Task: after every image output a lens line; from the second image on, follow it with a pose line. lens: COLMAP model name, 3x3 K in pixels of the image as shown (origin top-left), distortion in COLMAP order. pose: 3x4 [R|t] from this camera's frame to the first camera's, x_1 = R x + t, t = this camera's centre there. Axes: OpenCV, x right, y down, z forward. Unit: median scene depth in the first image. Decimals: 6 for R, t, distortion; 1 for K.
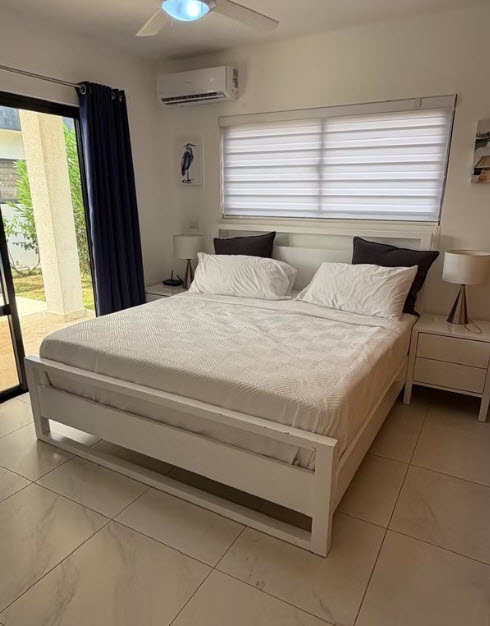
lens RADIAL K [[431.2, 0, 245.5], [0, 431.2, 337.8], [0, 0, 1]] dist [-0.009012, -0.001978]
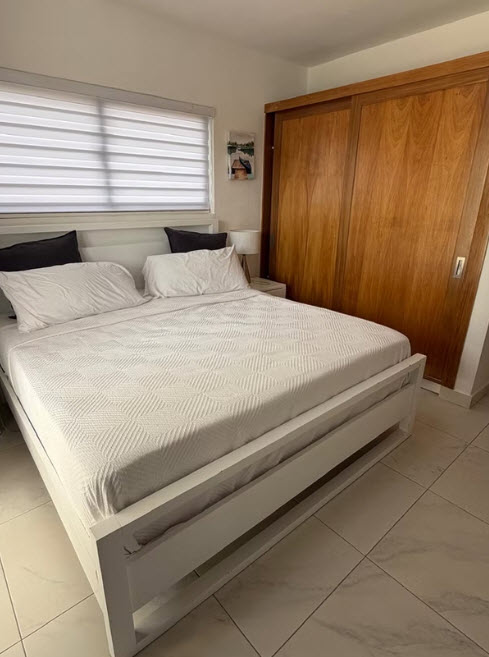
lens RADIAL K [[370.5, 0, 244.5], [0, 370.5, 328.5], [0, 0, 1]] dist [-0.000453, -0.001158]
pose [[0.342022, -0.315866, 0.885014, -0.569436], [0.285920, 0.932138, 0.222189, -0.154740], [-0.895137, 0.177049, 0.409125, 0.515231]]
